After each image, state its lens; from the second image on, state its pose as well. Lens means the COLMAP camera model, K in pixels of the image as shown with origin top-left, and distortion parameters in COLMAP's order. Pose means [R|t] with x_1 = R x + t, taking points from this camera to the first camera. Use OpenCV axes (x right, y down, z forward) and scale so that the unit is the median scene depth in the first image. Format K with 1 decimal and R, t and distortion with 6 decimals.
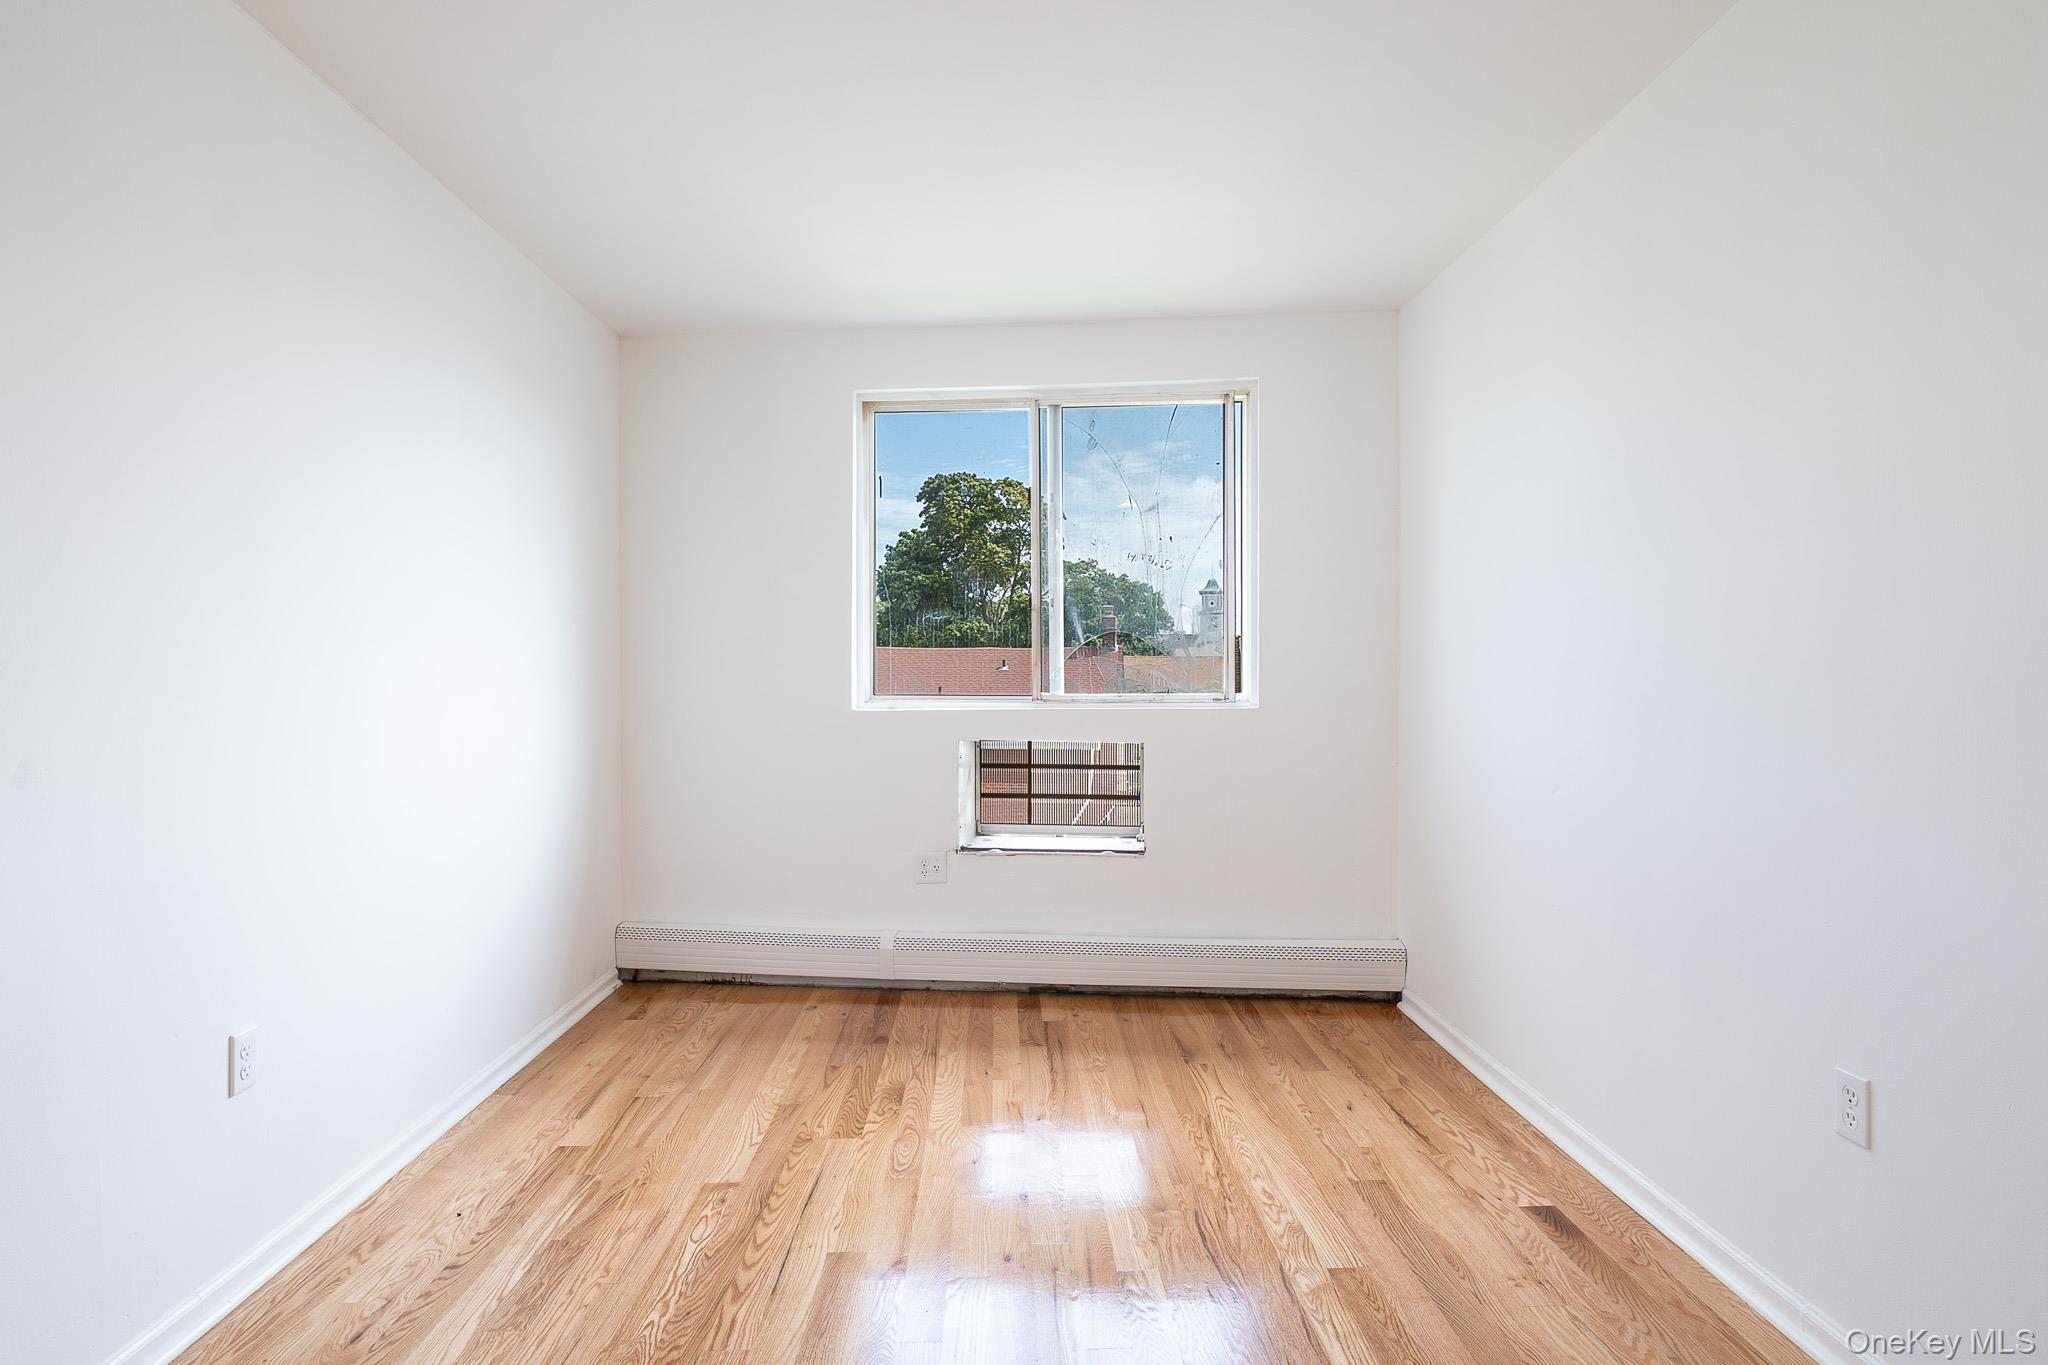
lens RADIAL K [[1107.5, 0, 1017.6], [0, 1107.5, 680.0], [0, 0, 1]] dist [-0.004743, 0.000628]
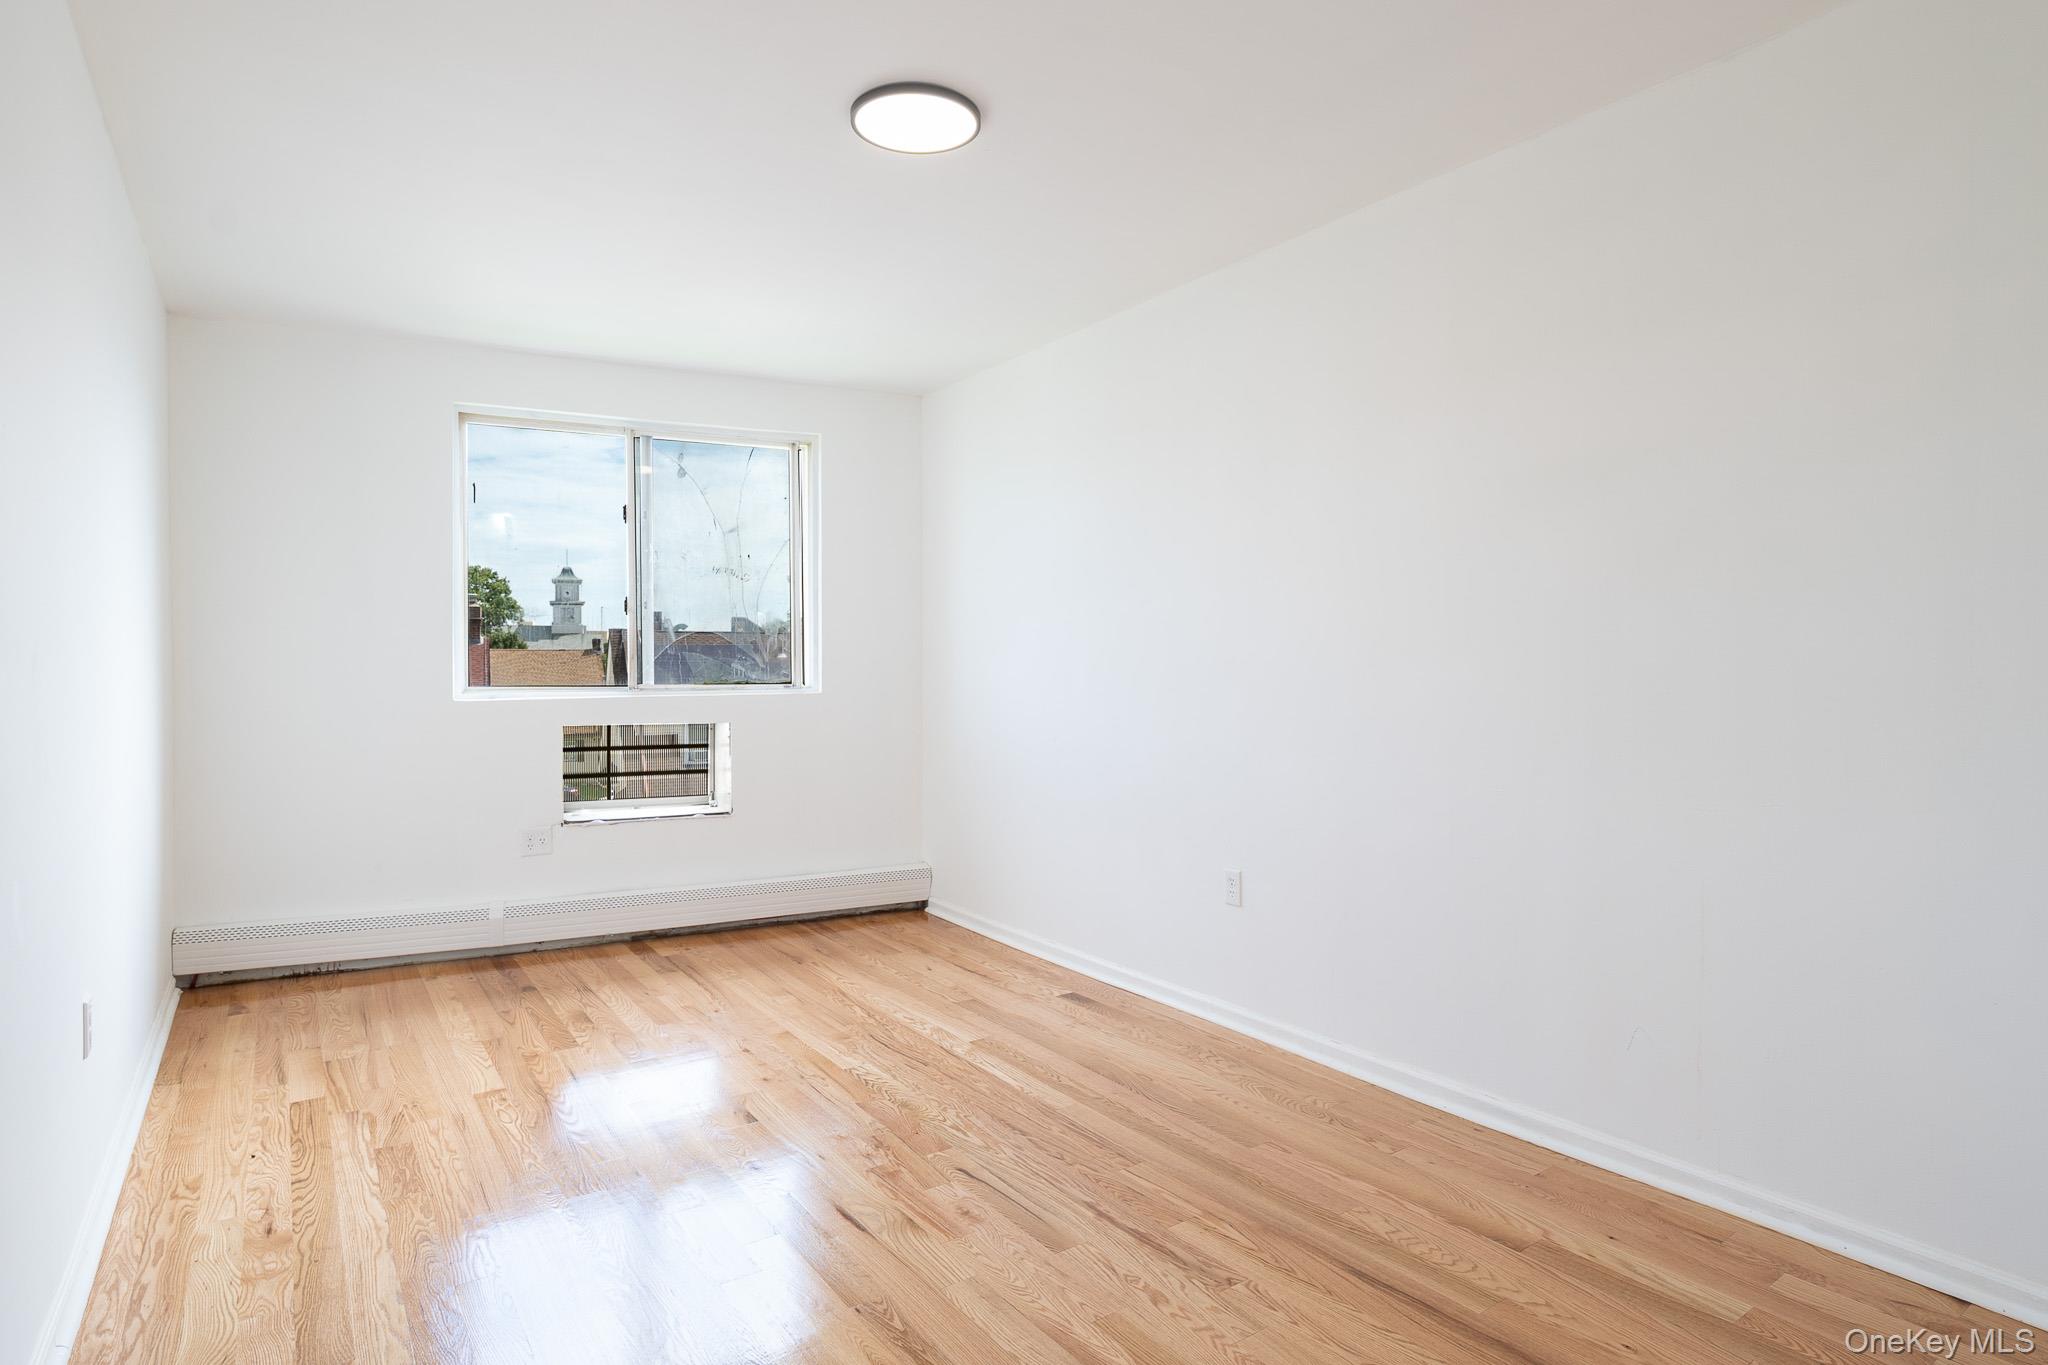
lens RADIAL K [[1075.1, 0, 1024.9], [0, 1075.1, 672.2], [0, 0, 1]] dist [-0.002516, -0.001478]
pose [[0.850558, -0.003381, 0.525871, -0.301780], [0.004263, 0.999991, -0.000465, 0.003659], [-0.525864, 0.002637, 0.850564, -0.230765]]
